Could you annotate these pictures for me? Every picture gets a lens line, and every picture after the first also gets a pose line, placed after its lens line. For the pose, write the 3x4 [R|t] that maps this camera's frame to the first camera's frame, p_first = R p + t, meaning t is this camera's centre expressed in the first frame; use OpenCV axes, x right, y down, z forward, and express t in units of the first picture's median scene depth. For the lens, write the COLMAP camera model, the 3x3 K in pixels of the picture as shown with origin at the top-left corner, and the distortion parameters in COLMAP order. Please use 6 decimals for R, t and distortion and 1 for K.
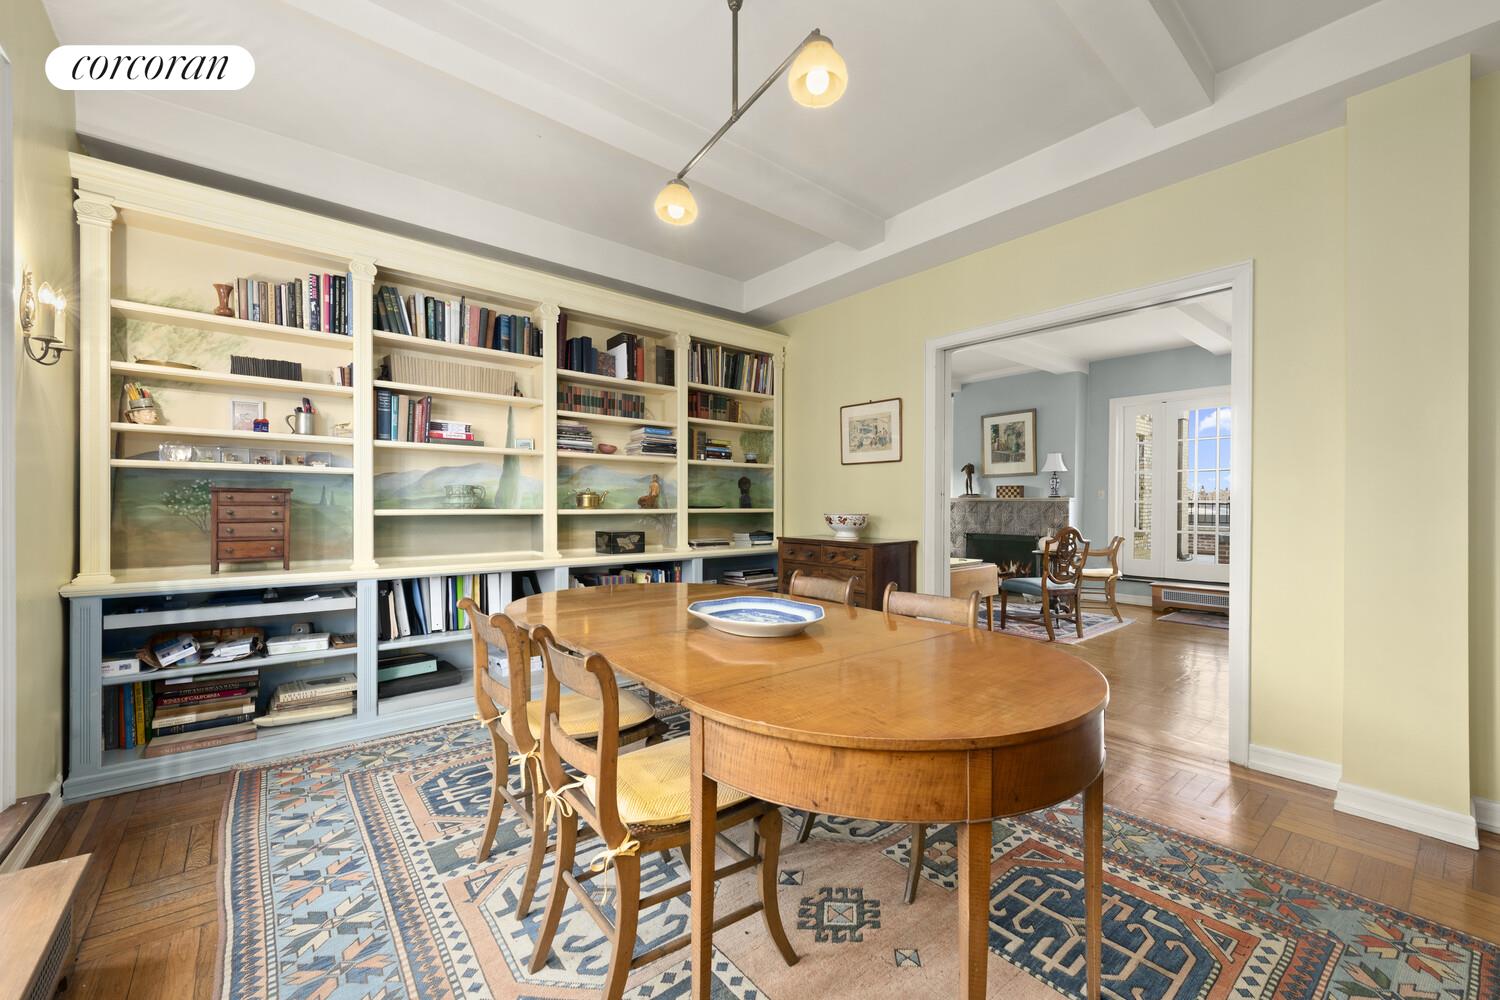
lens RADIAL K [[598.5, 0, 752.9], [0, 598.5, 511.3], [0, 0, 1]] dist [0.002259, 0.000064]
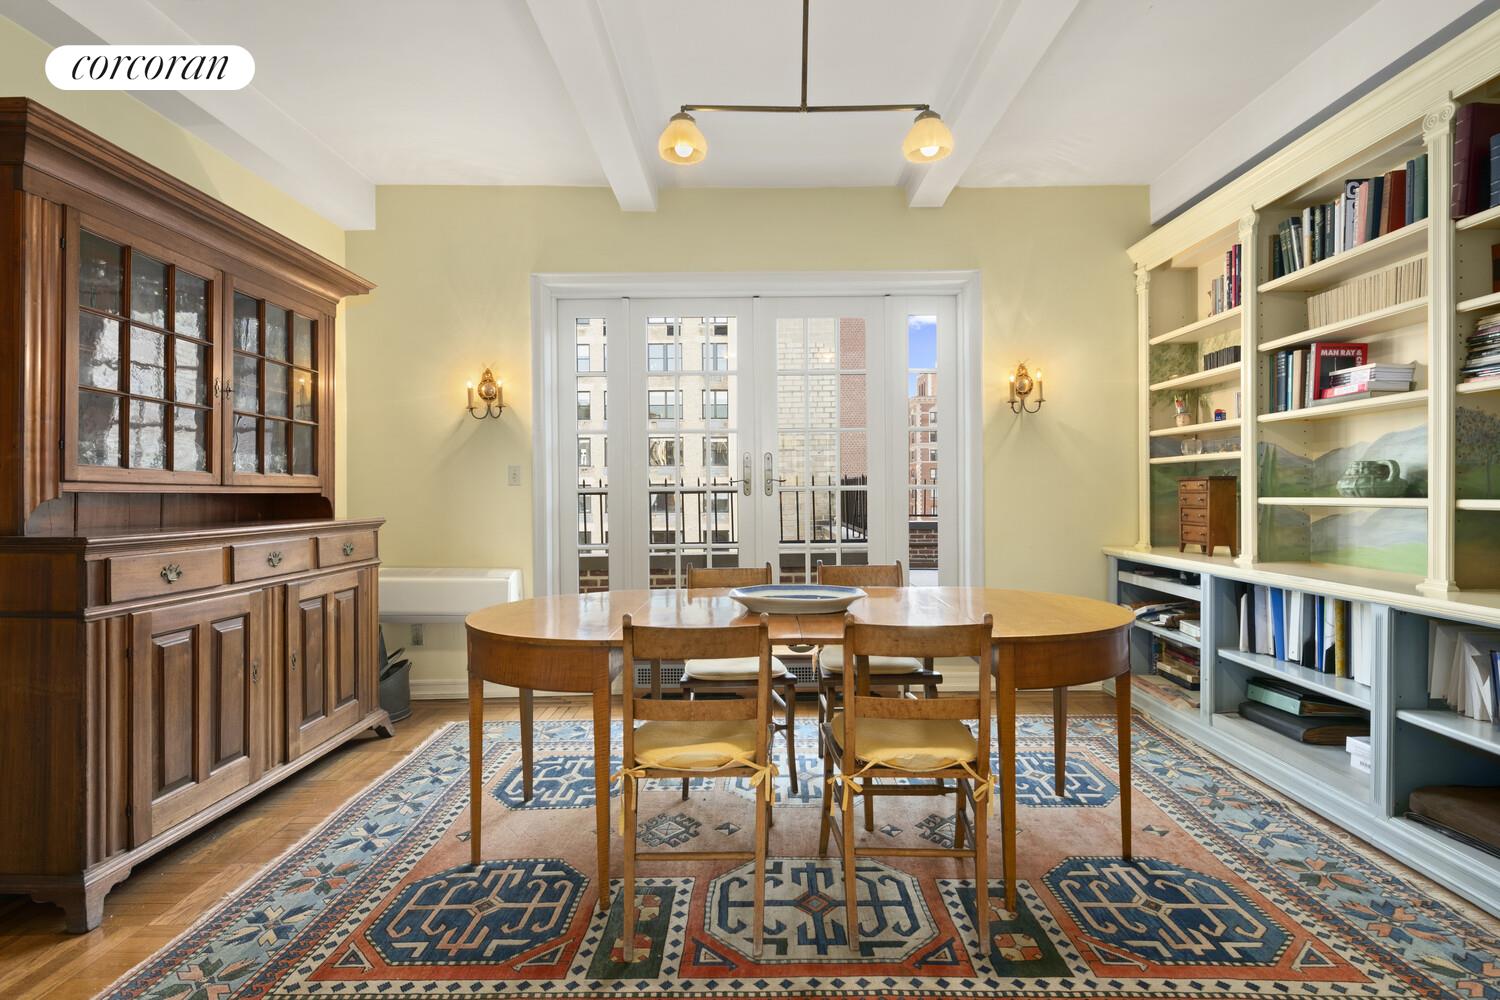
lens RADIAL K [[782.3, 0, 756.6], [0, 782.3, 497.1], [0, 0, 1]] dist [-0.004928, -0.000486]
pose [[-0.642972, 0.002880, -0.765885, 0.652616], [-0.003636, 0.999970, 0.006812, -0.007549], [0.765881, 0.007164, -0.642942, 1.130822]]
